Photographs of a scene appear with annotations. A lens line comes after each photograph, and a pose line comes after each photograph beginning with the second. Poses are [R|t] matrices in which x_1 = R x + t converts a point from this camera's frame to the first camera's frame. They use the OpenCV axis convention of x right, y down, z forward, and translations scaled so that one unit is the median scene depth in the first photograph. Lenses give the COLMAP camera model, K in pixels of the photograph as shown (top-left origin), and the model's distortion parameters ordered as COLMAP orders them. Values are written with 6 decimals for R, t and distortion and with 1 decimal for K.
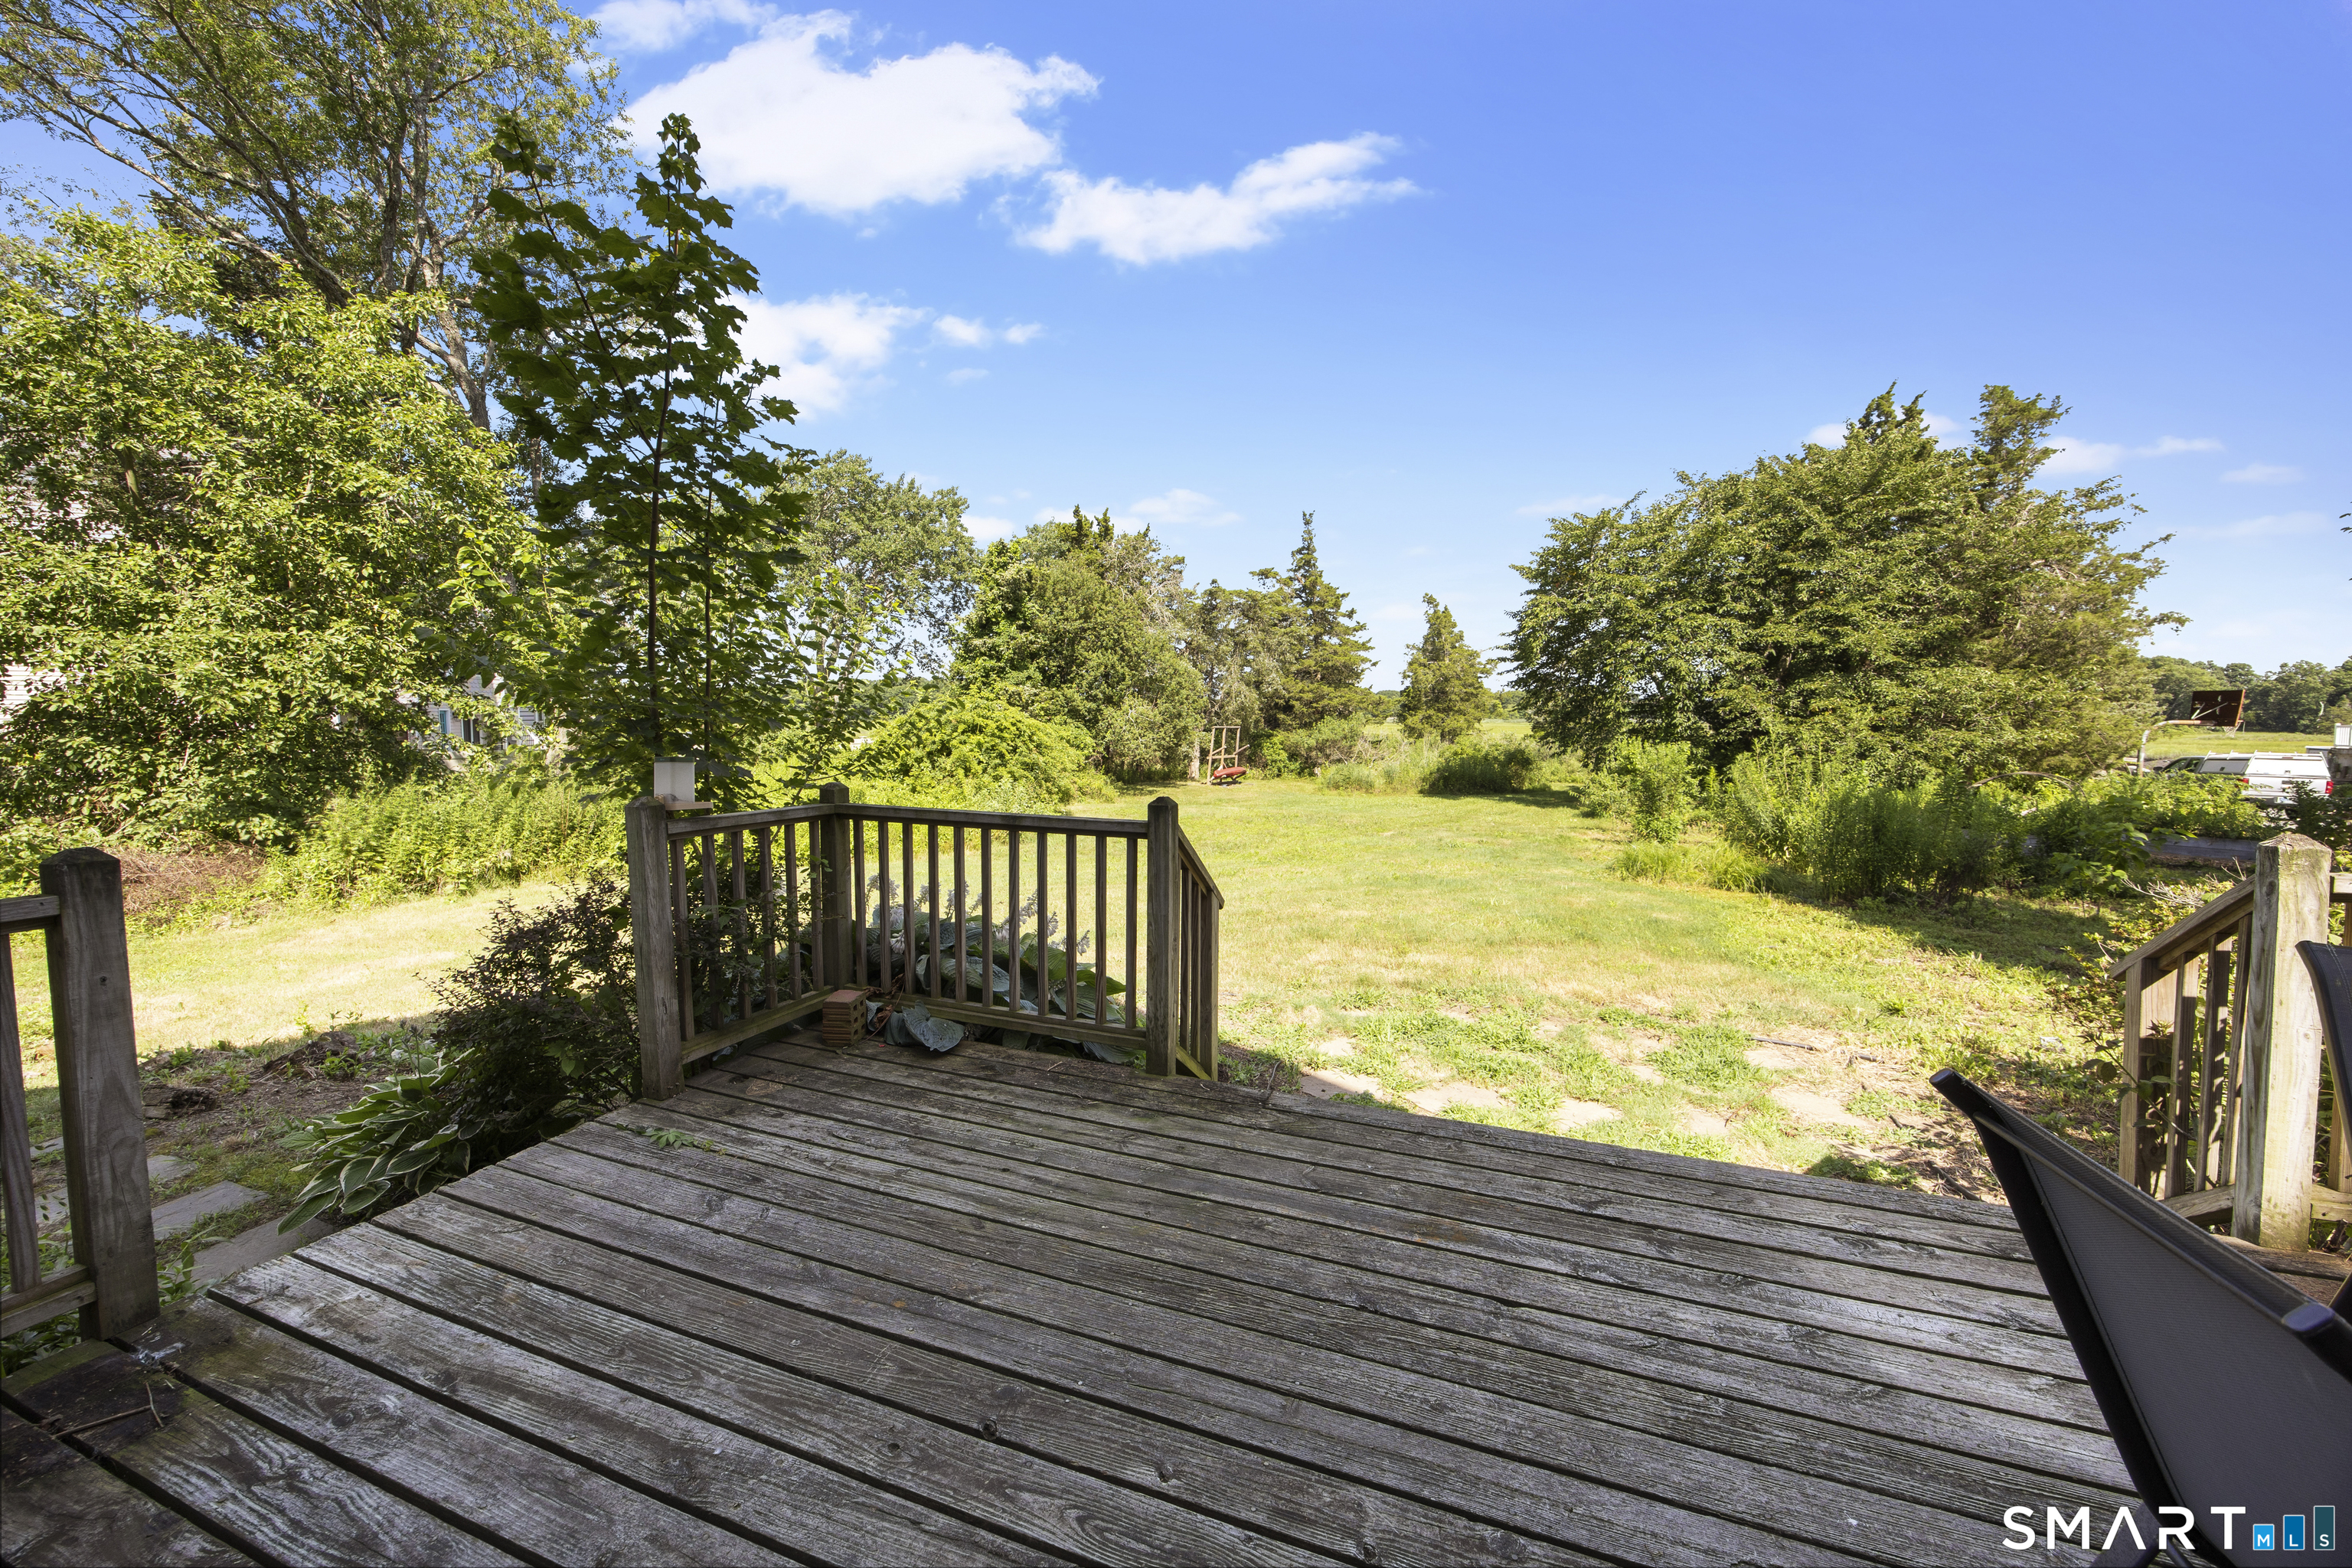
lens RADIAL K [[903.8, 0, 1176.0], [0, 903.8, 784.0], [0, 0, 1]] dist [0.000355, 0.000349]
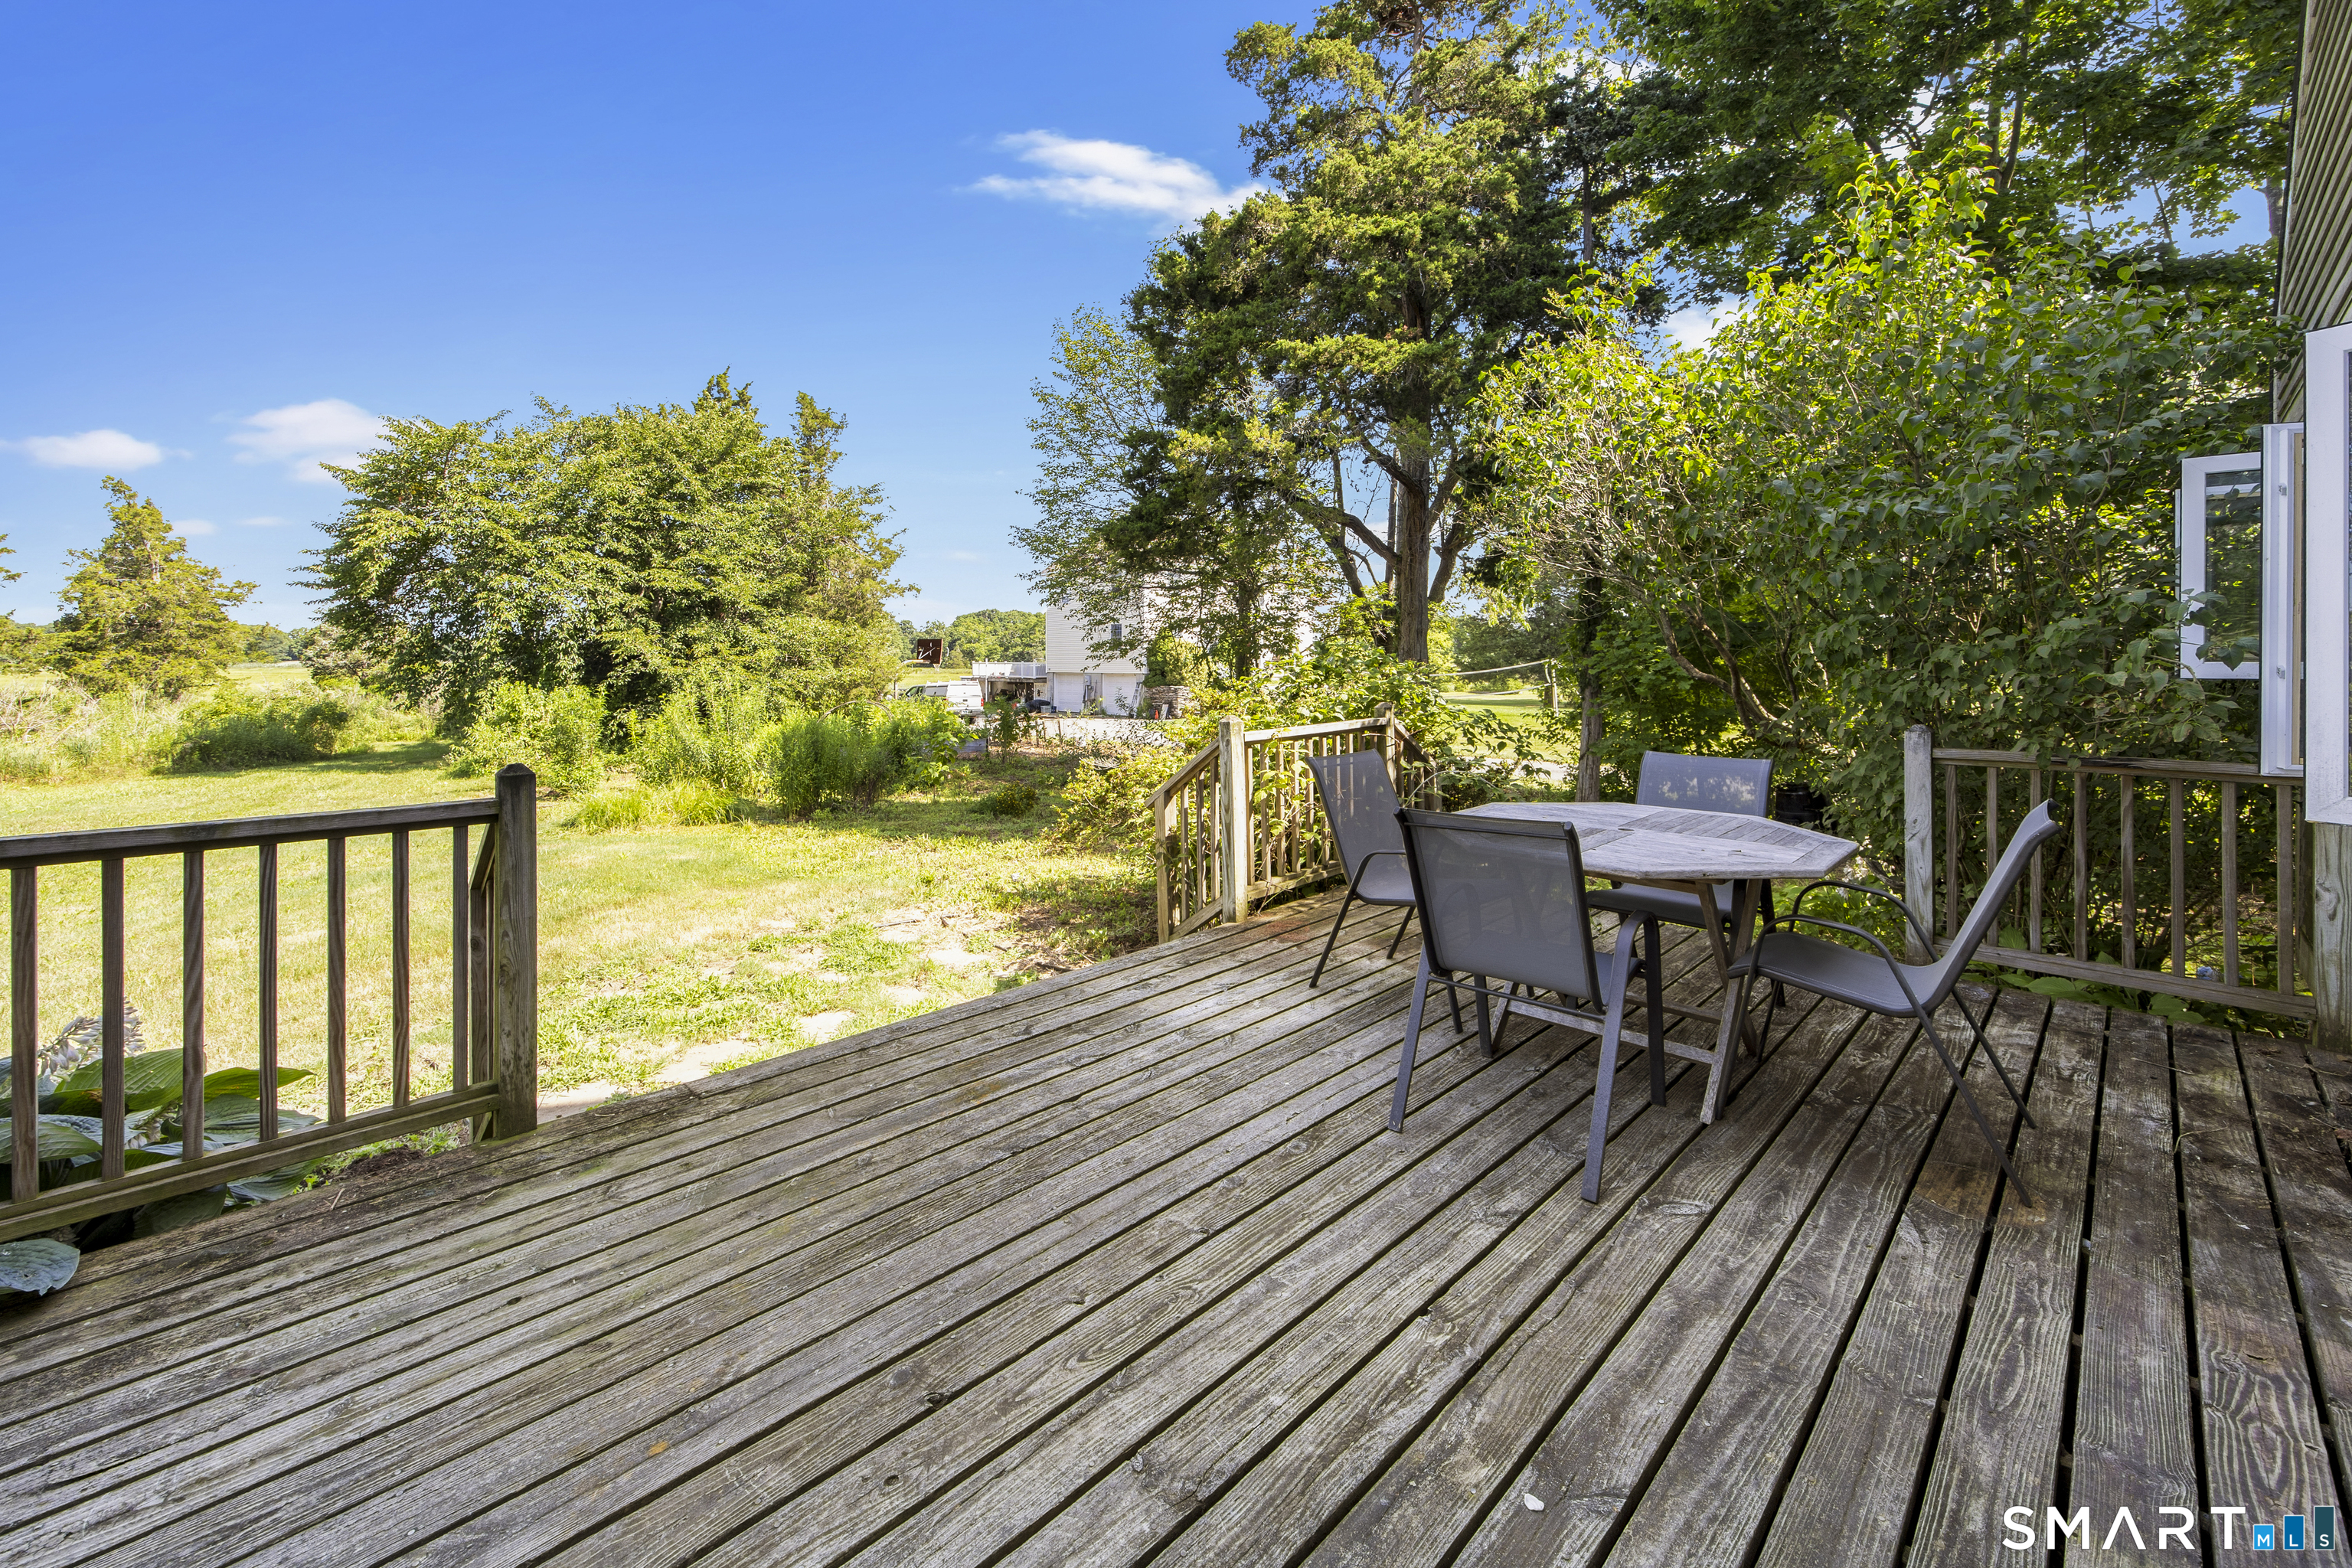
lens RADIAL K [[949.1, 0, 1172.0], [0, 949.1, 657.2], [0, 0, 1]] dist [0.001059, 0.000311]
pose [[0.416676, -0.003089, 0.909050, -0.075285], [0.071985, 0.996966, -0.029608, -0.001813], [-0.906200, 0.077774, 0.415635, 0.021564]]
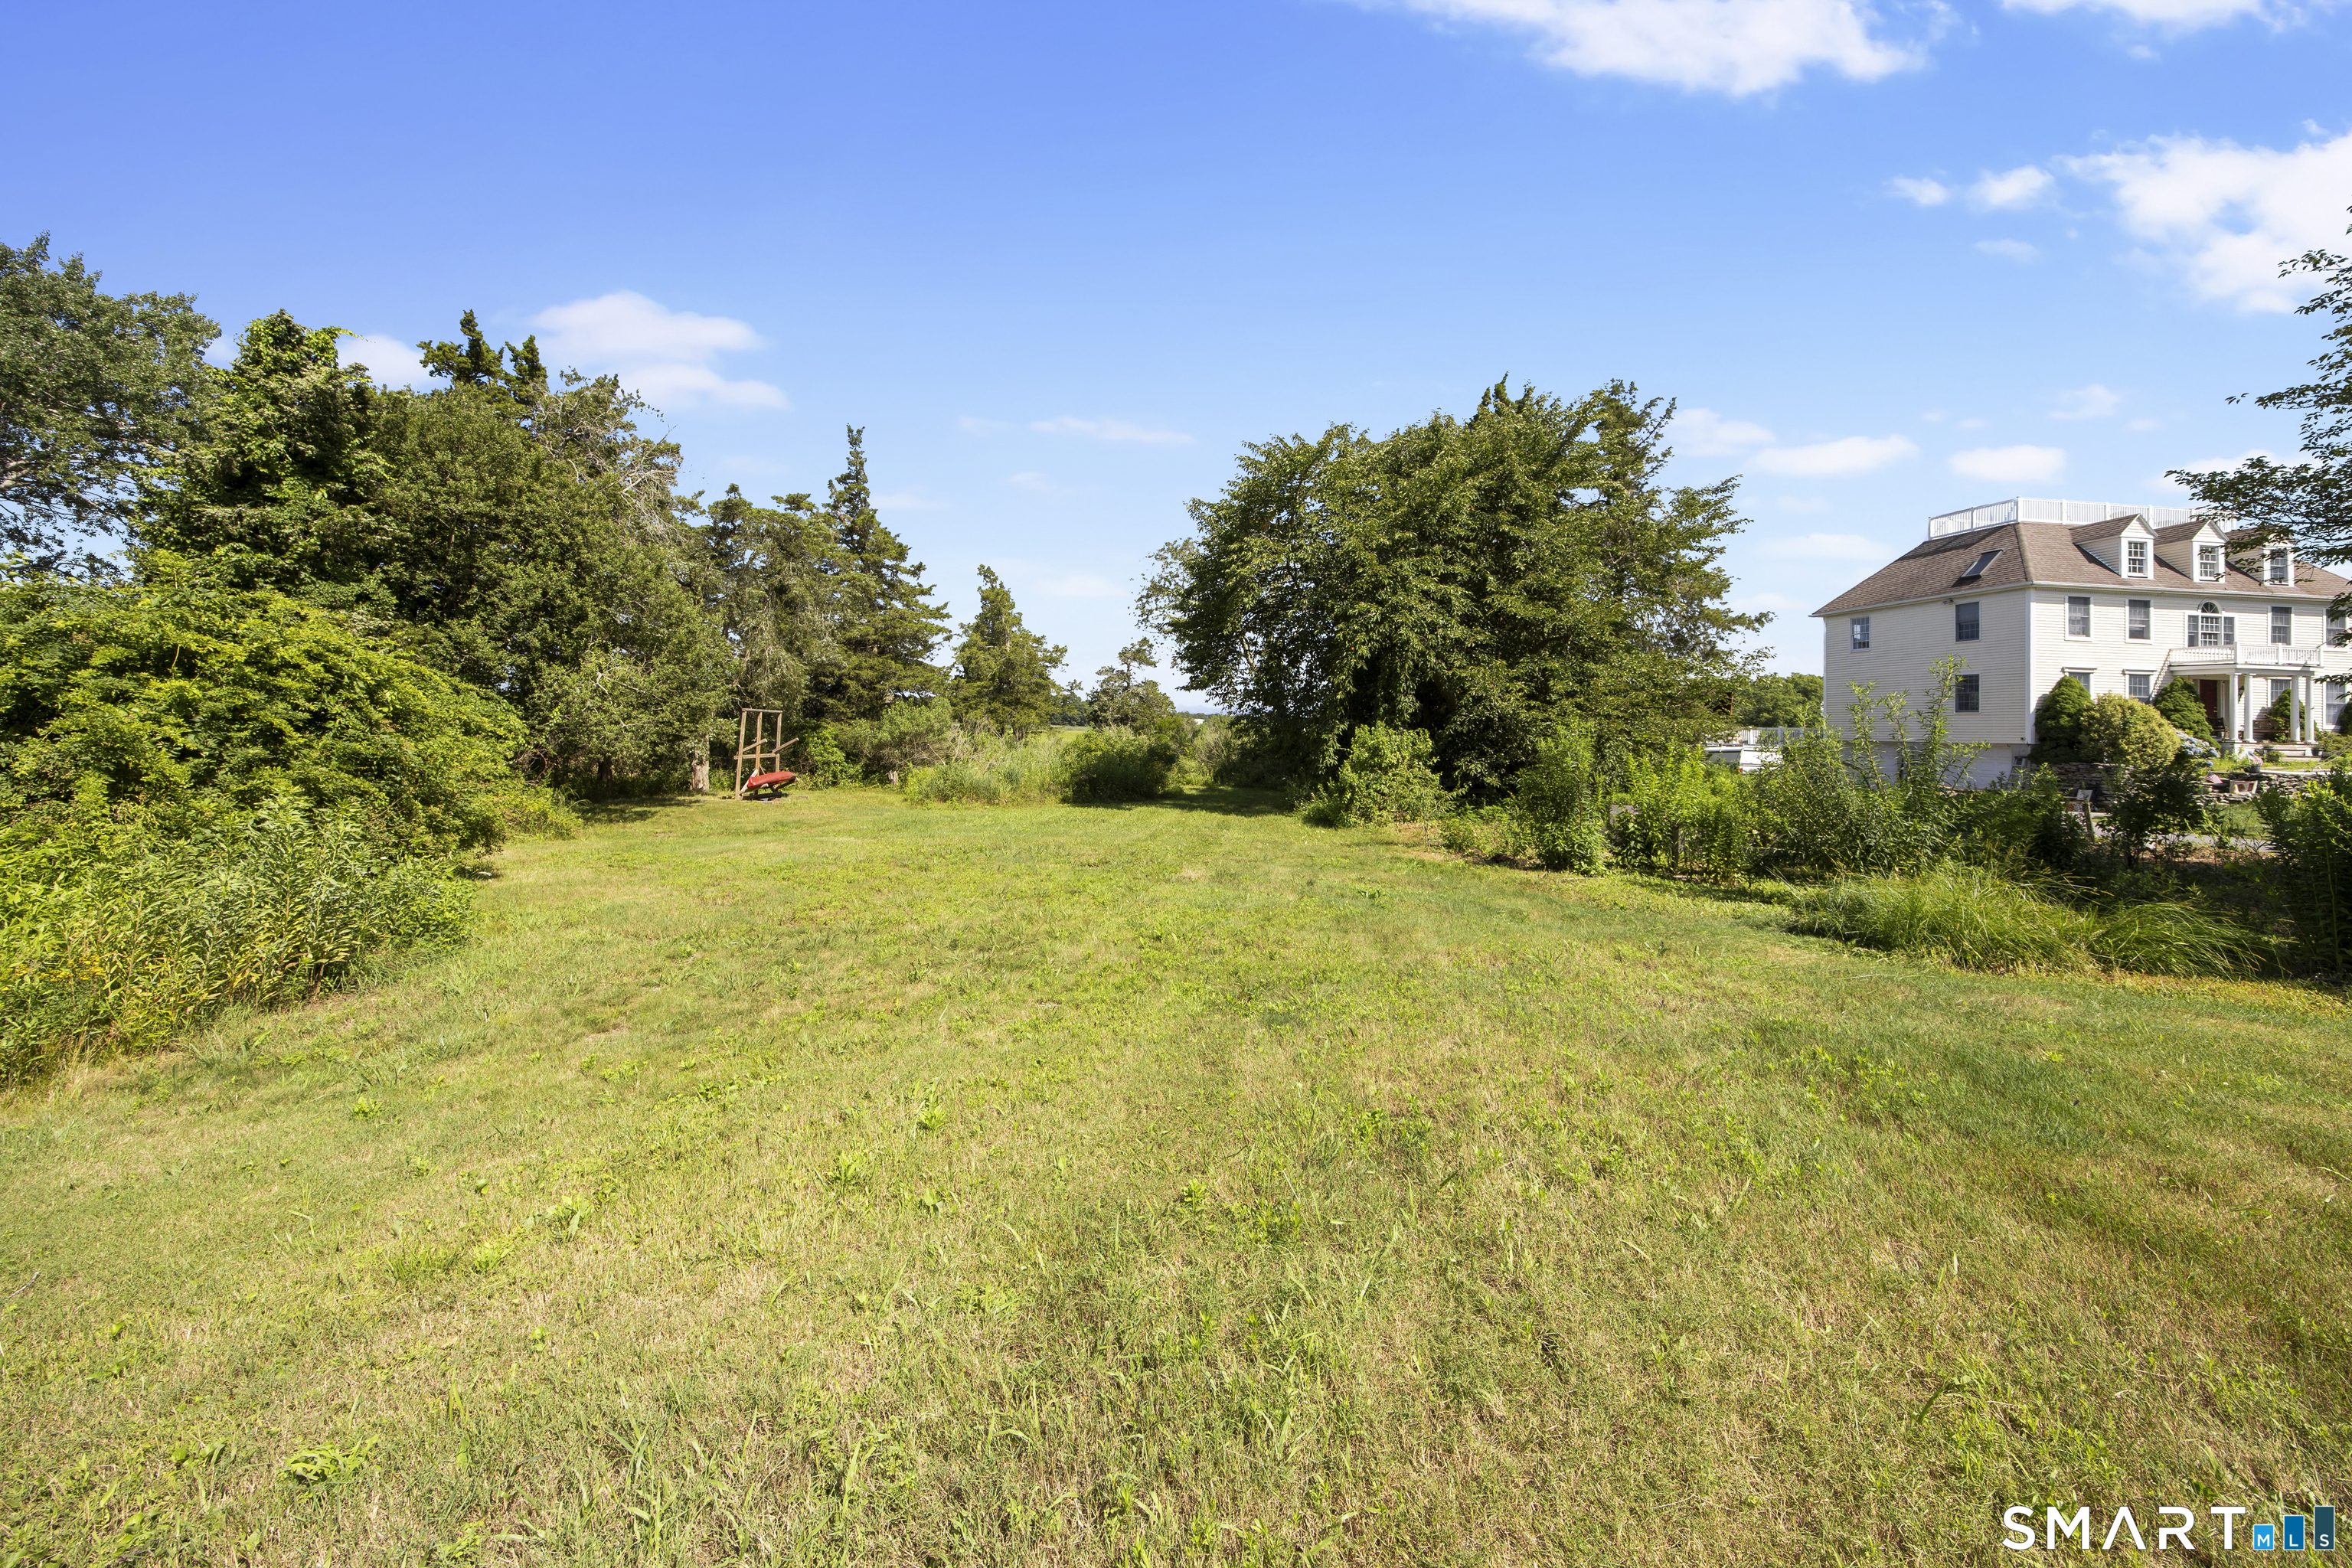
lens RADIAL K [[918.2, 0, 1176.0], [0, 918.2, 784.0], [0, 0, 1]] dist [-0.000764, 0.000060]
pose [[0.846021, -0.020981, 0.532737, -0.067480], [0.025686, 0.999669, -0.001420, -0.001978], [-0.532531, 0.014885, 0.846279, 0.407504]]
